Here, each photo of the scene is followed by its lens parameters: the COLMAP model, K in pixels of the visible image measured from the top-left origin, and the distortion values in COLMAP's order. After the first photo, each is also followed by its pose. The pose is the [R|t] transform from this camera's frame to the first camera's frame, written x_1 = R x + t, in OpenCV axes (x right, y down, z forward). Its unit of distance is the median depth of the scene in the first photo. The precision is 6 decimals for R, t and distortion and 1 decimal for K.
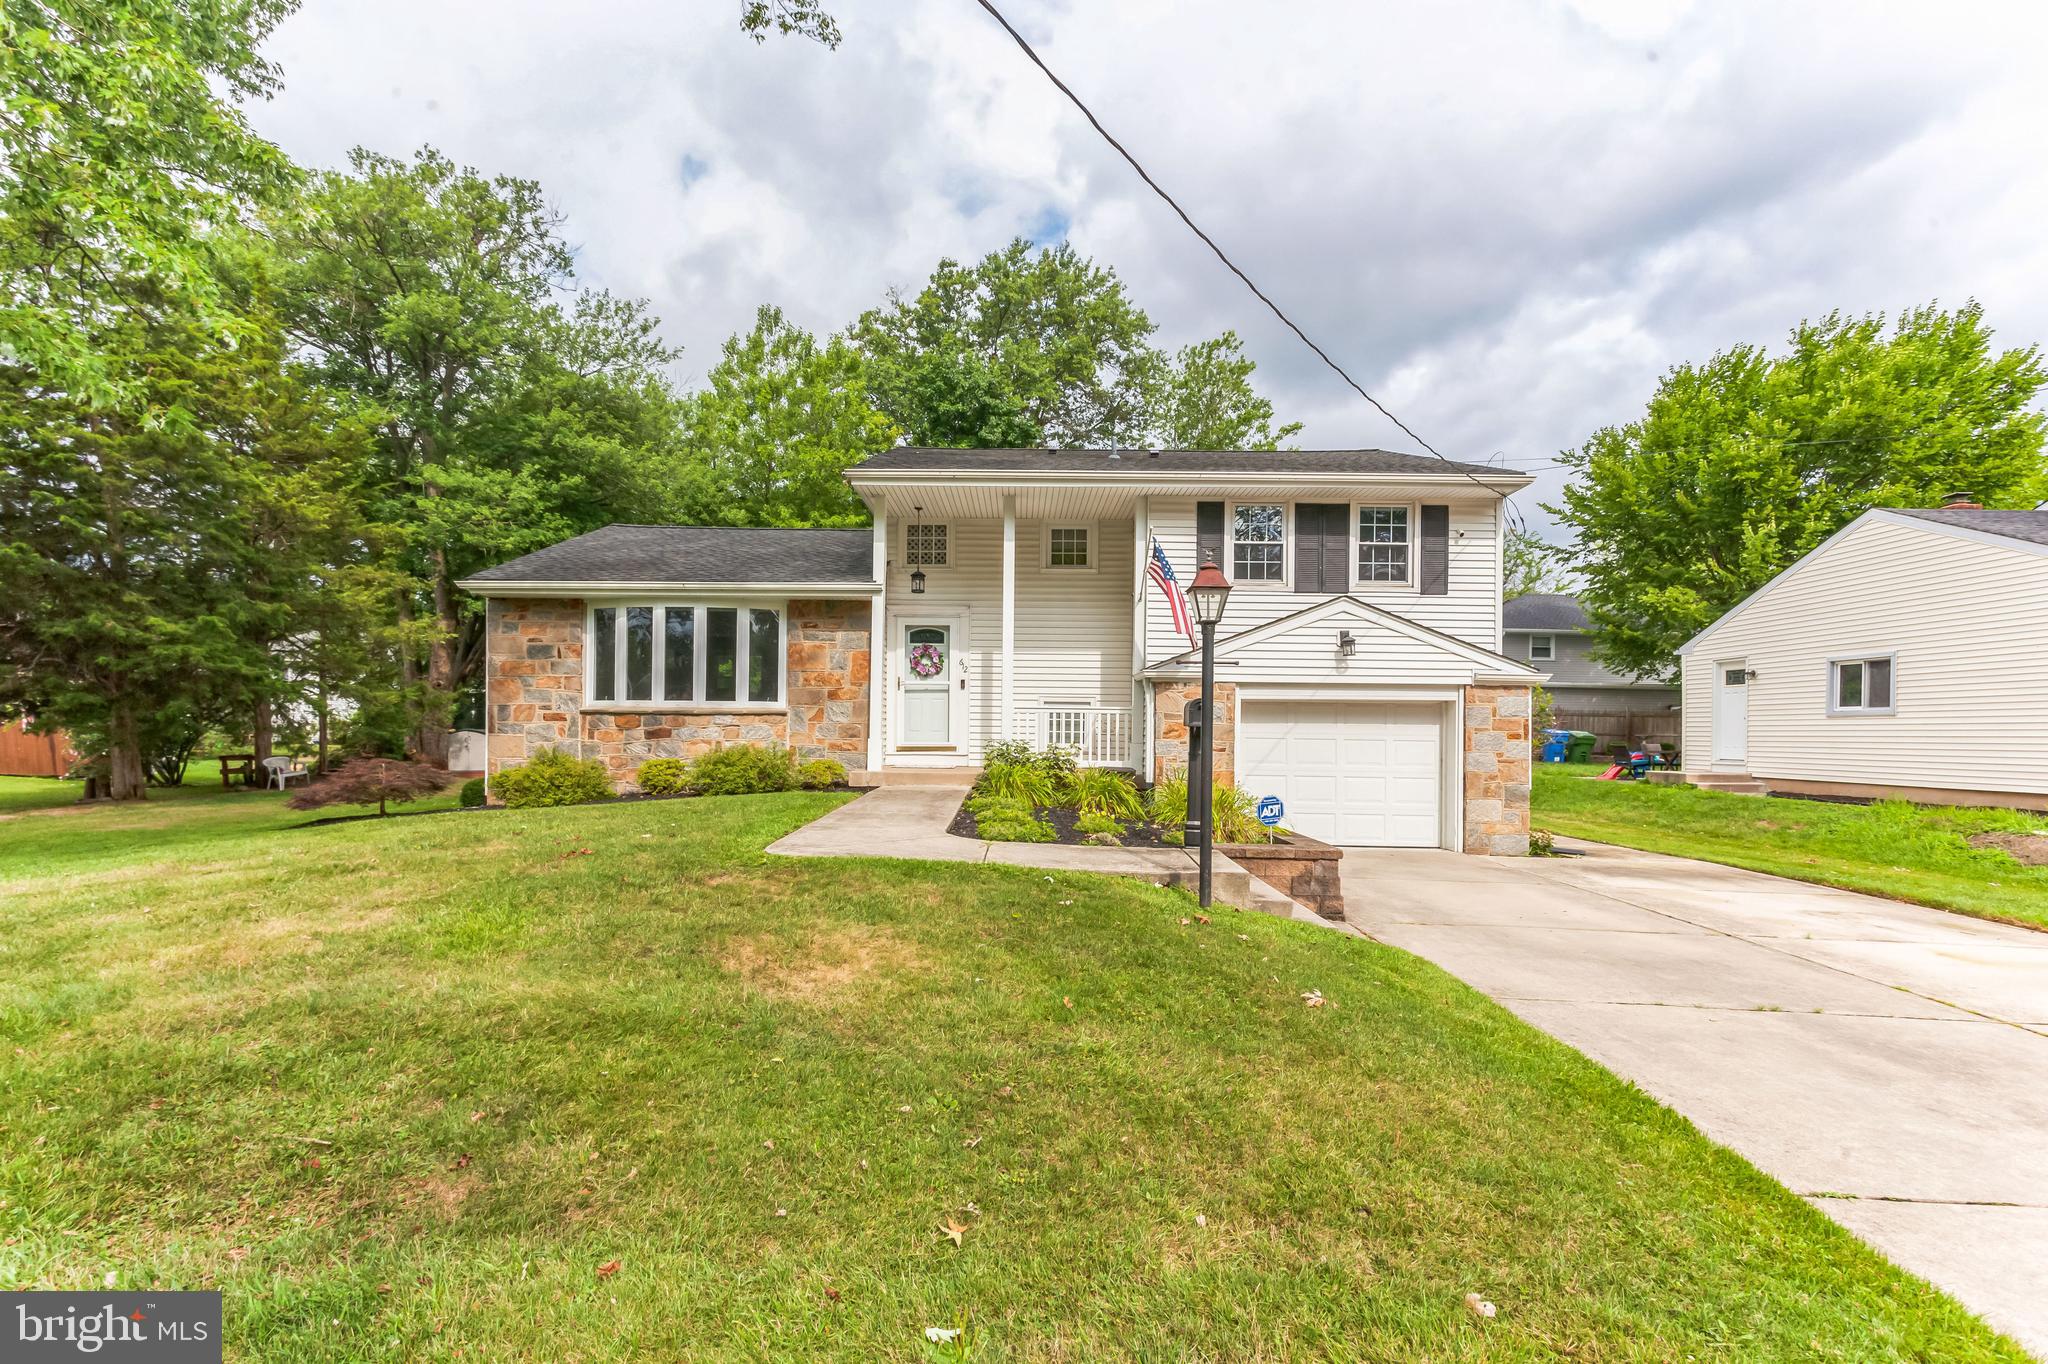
lens RADIAL K [[1029.5, 0, 1024.0], [0, 1029.5, 682.0], [0, 0, 1]] dist [0.013059, -0.000314]
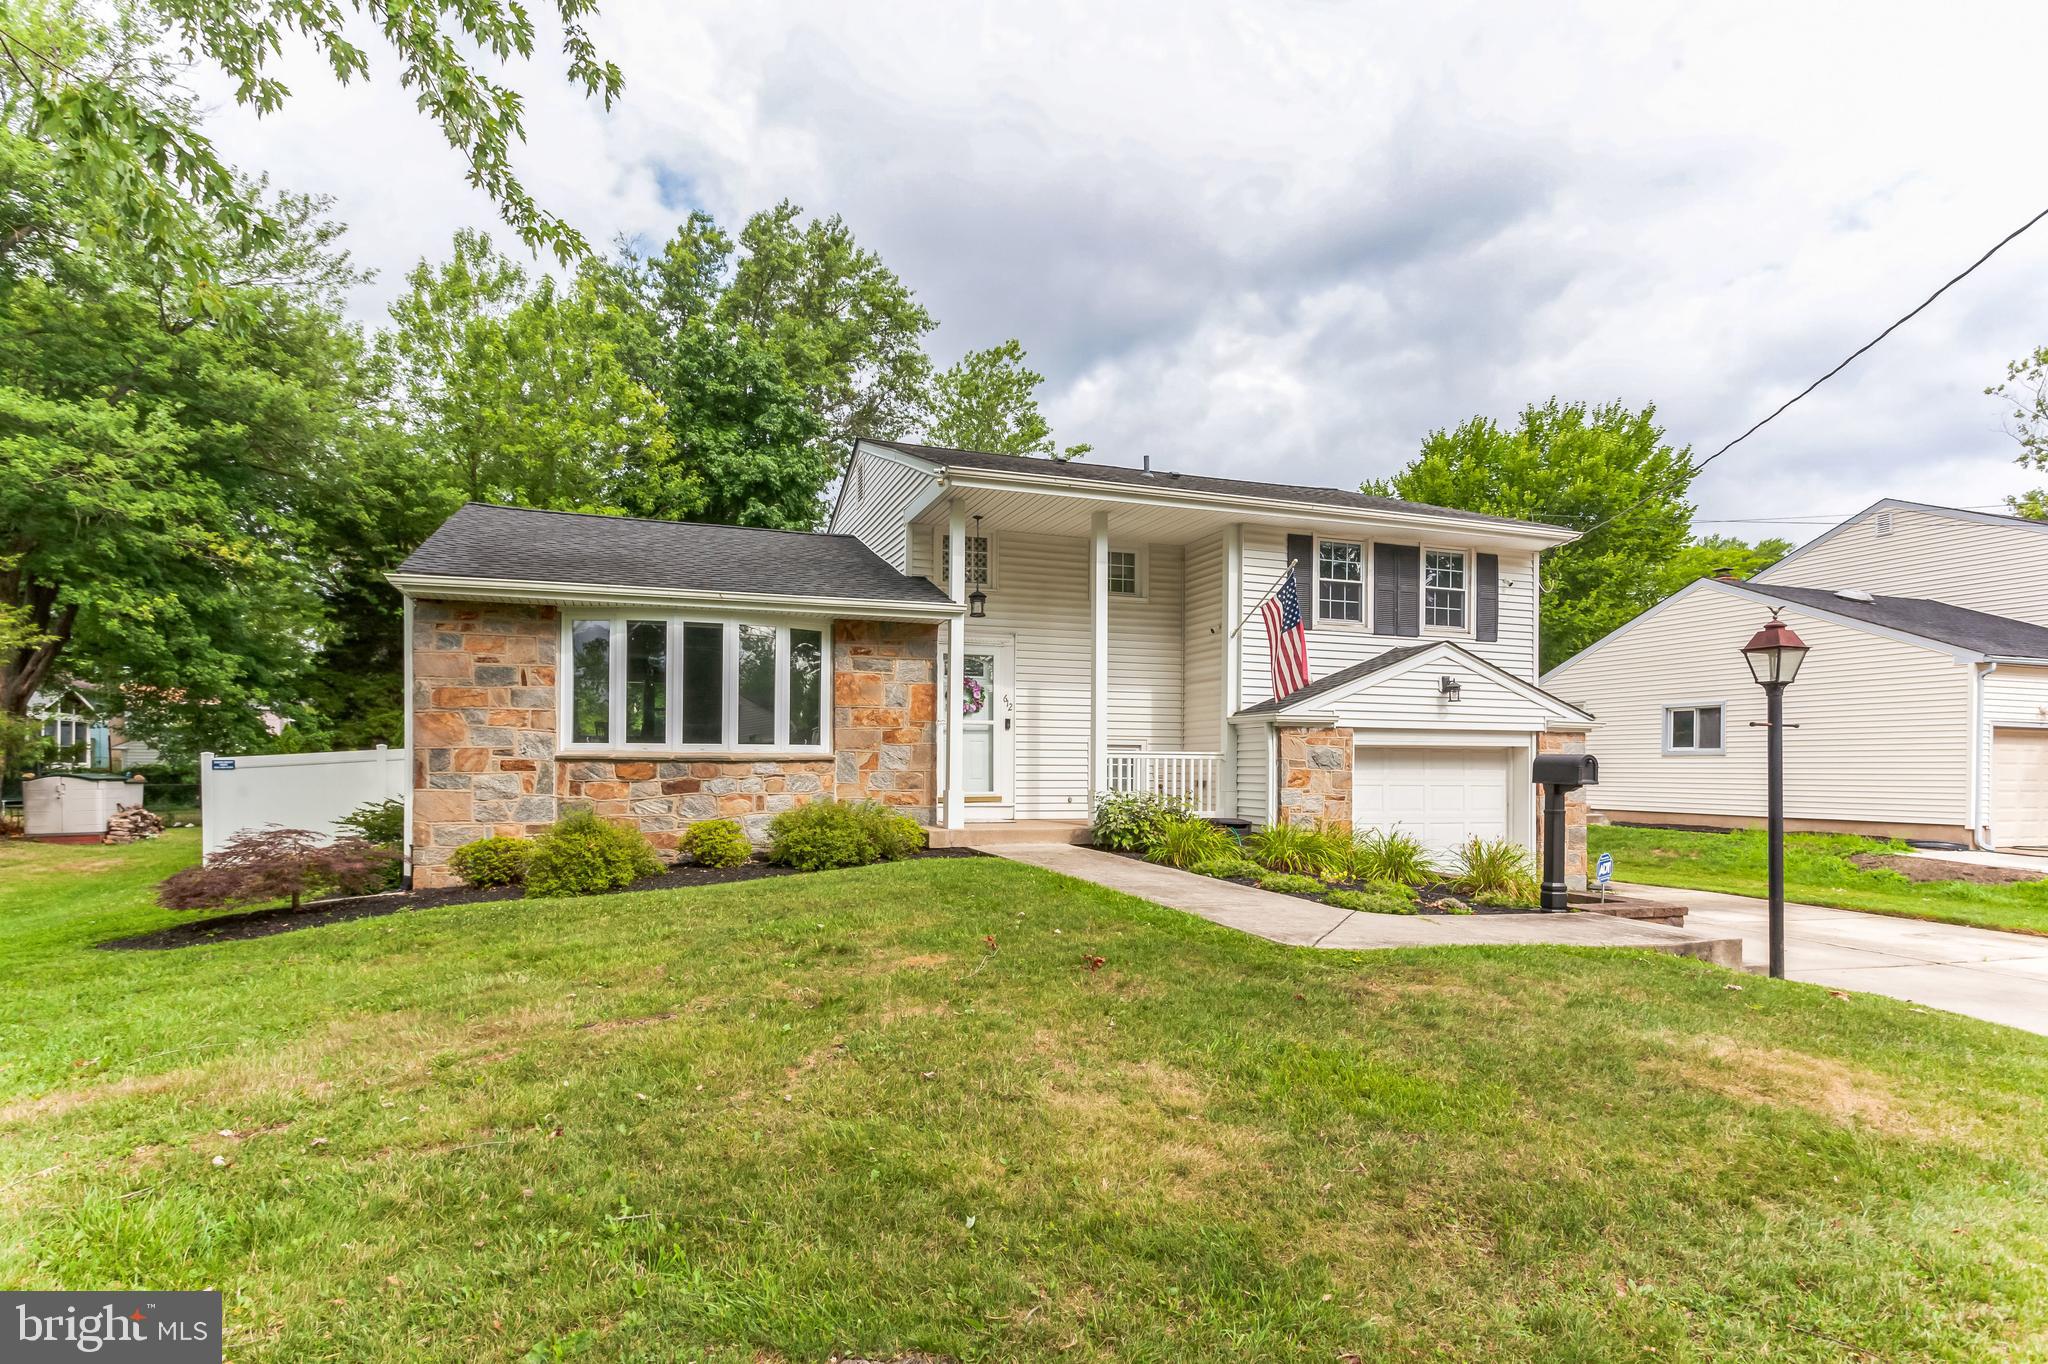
lens RADIAL K [[1101.5, 0, 1025.6], [0, 1101.5, 729.3], [0, 0, 1]] dist [0.001725, 0.000403]
pose [[0.932853, 0.006333, 0.360201, -0.399563], [-0.013738, 0.999744, 0.018002, -0.010866], [-0.359995, -0.021742, 0.932701, 0.138996]]
